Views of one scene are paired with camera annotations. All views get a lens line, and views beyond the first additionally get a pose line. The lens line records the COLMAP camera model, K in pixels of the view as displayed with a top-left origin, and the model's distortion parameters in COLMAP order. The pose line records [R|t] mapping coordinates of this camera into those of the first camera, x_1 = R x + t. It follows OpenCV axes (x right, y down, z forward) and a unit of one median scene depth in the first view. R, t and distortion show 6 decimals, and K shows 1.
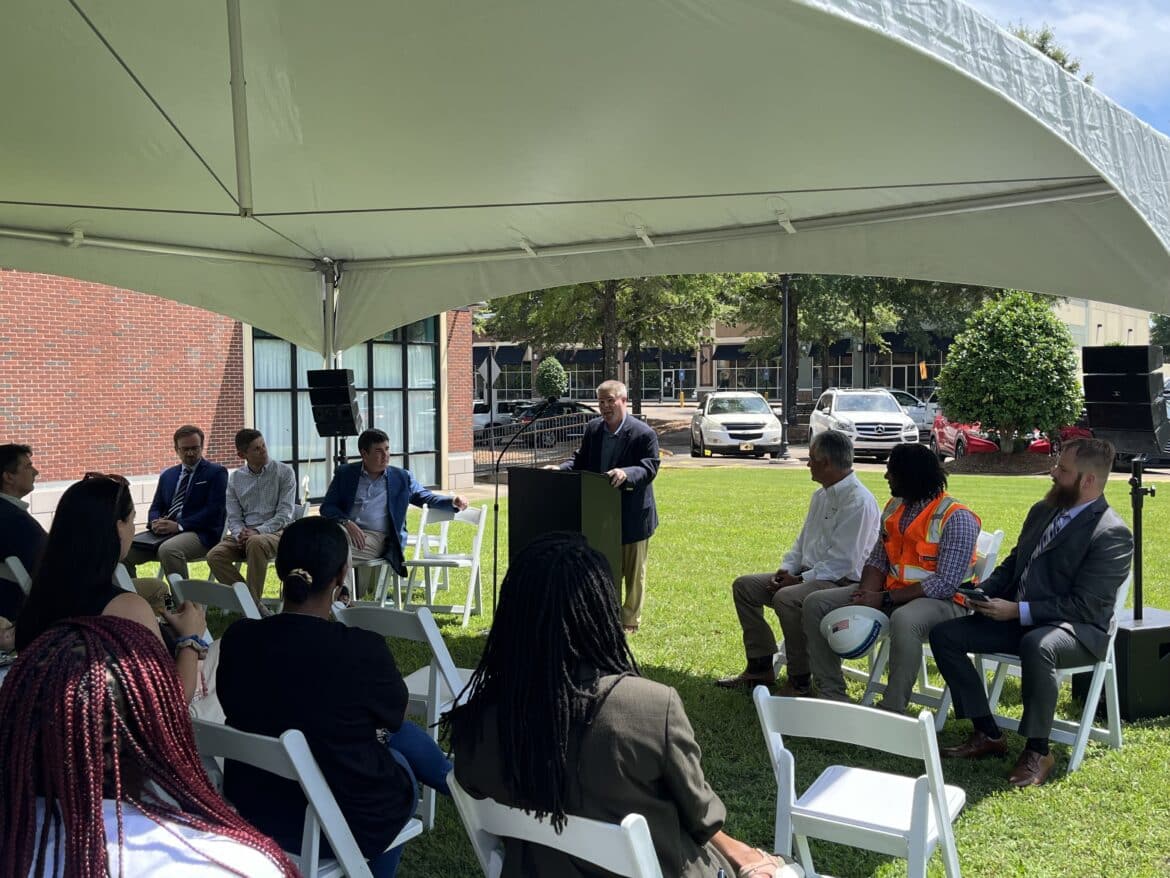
lens RADIAL K [[1175.4, 0, 580.3], [0, 1175.4, 434.8], [0, 0, 1]] dist [0.042431, 0.000000]
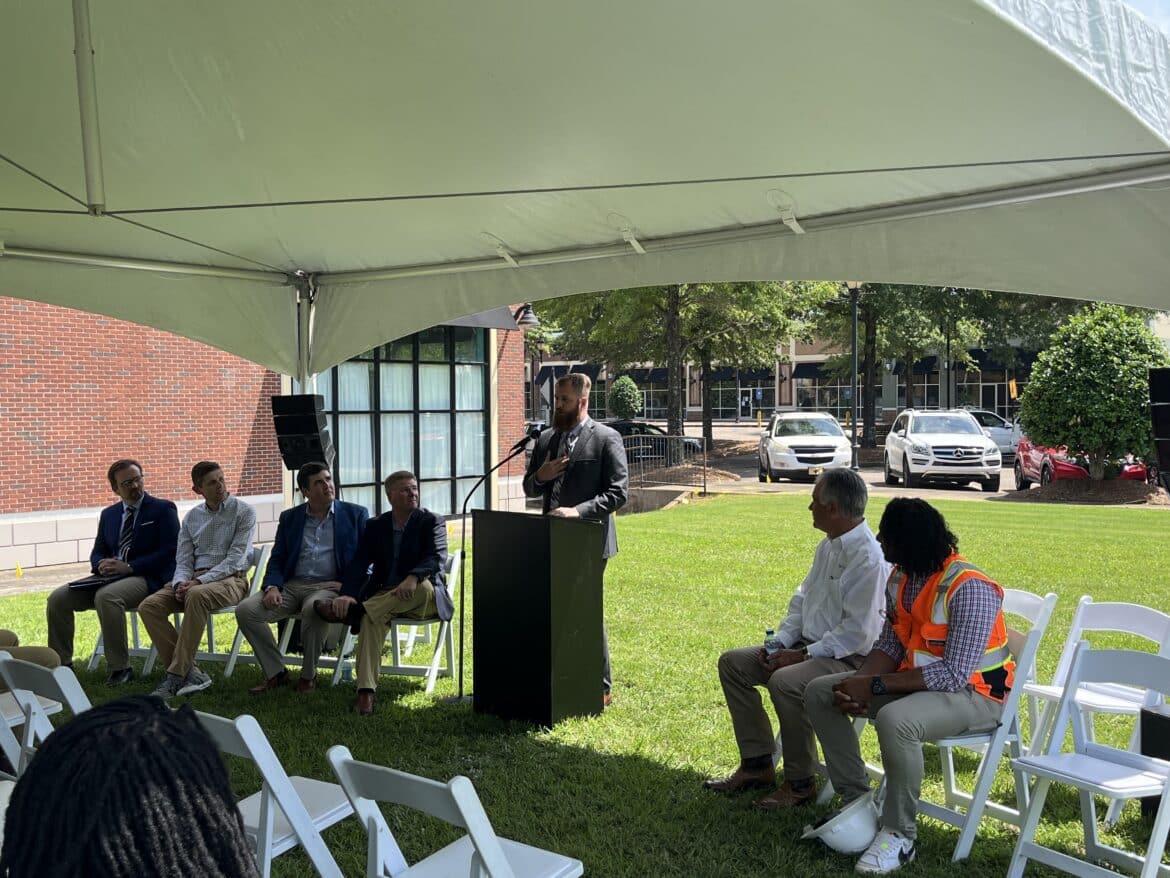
lens RADIAL K [[1176.9, 0, 589.9], [0, 1176.9, 441.4], [0, 0, 1]] dist [0.039812, 0.000000]
pose [[0.997722, 0.000350, -0.067458, 0.065794], [-0.001013, 0.999952, -0.009791, -0.011141], [0.067452, 0.009837, 0.997674, 0.116010]]
